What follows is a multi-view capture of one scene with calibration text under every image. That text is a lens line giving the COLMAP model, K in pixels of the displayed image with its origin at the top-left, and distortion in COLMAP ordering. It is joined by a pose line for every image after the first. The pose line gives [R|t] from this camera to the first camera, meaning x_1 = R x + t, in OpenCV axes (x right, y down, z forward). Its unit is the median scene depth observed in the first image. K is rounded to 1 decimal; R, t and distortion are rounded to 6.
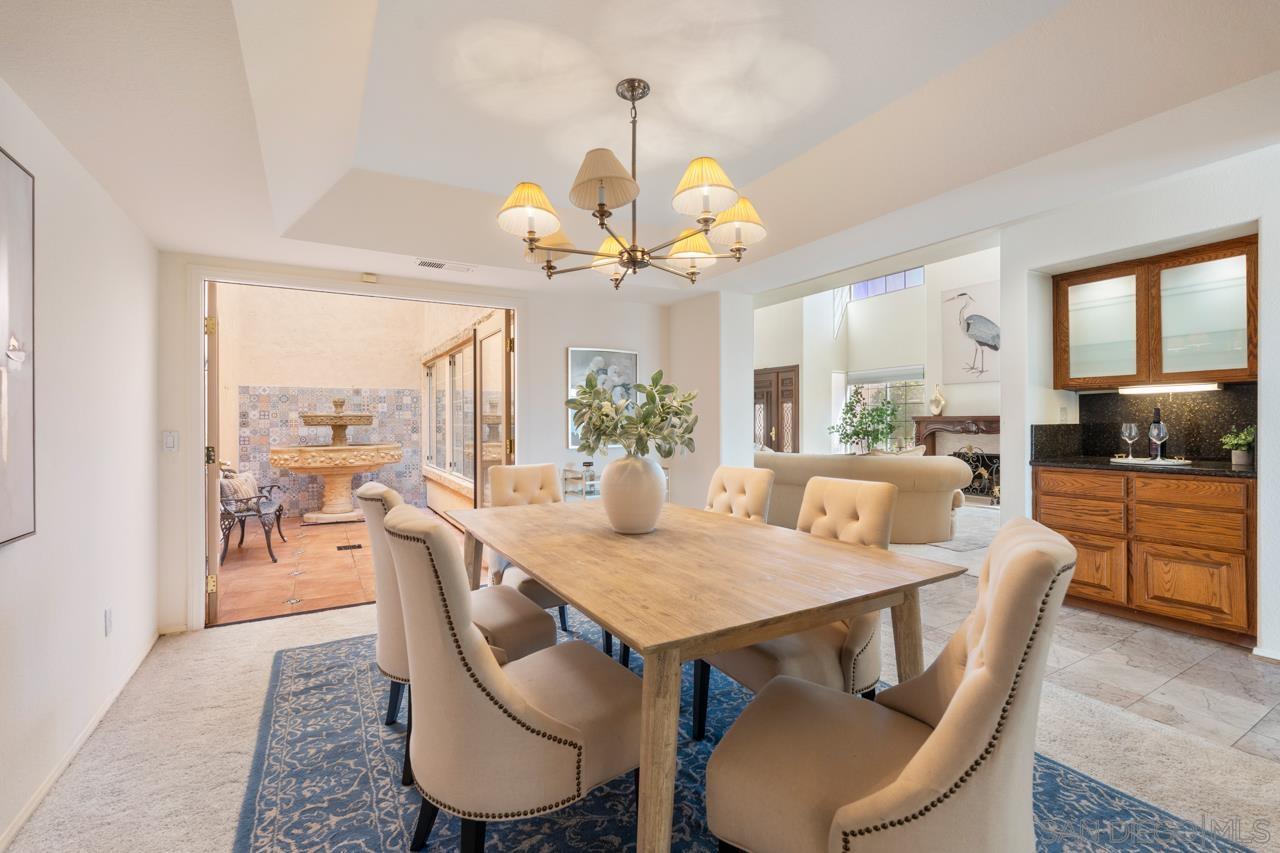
lens RADIAL K [[559.0, 0, 640.7], [0, 559.0, 421.7], [0, 0, 1]] dist [-0.005554, 0.000088]
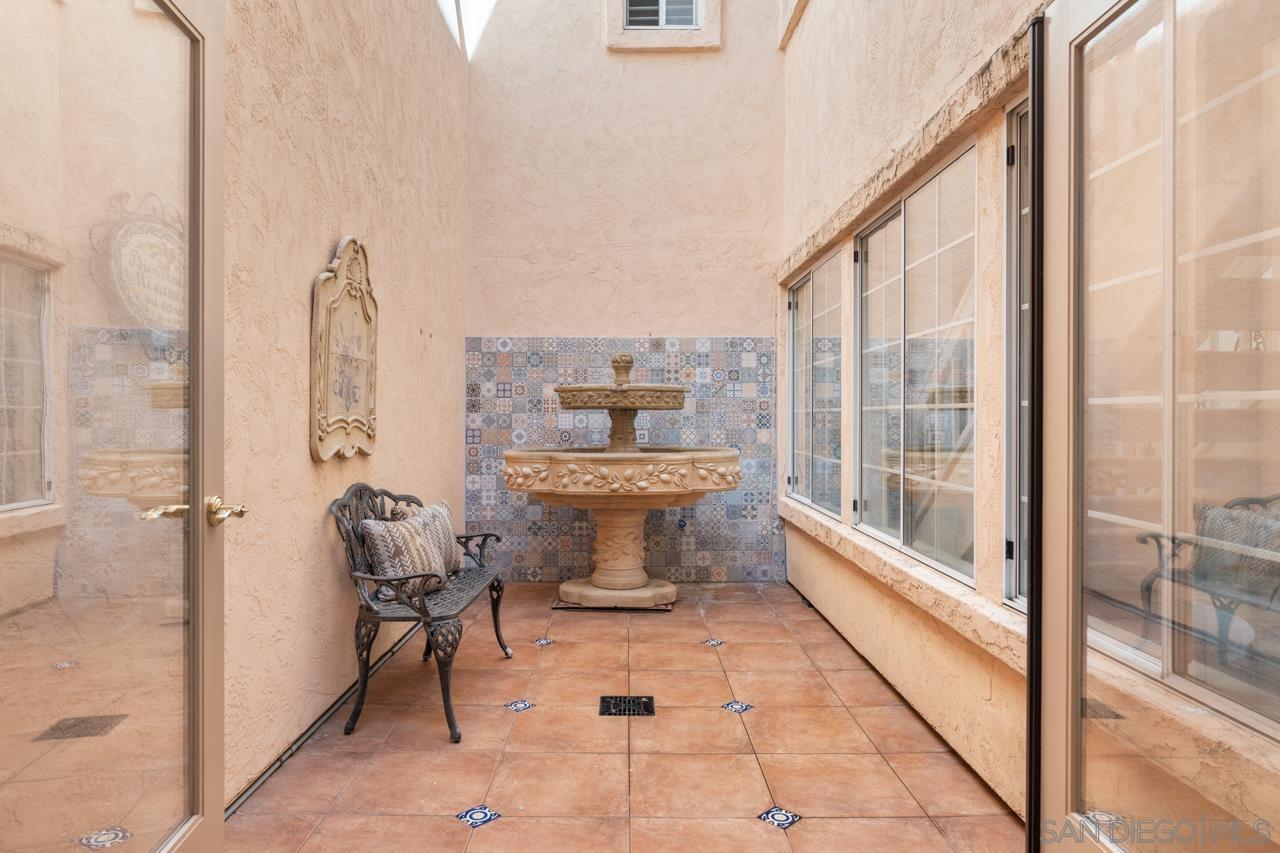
lens RADIAL K [[798.2, 0, 637.6], [0, 798.2, 416.2], [0, 0, 1]] dist [0.000070, -0.000044]
pose [[0.871641, 0.008088, -0.490078, -0.180766], [-0.008400, 0.999963, 0.001563, 0.011366], [0.490073, 0.002755, 0.871677, 0.386597]]
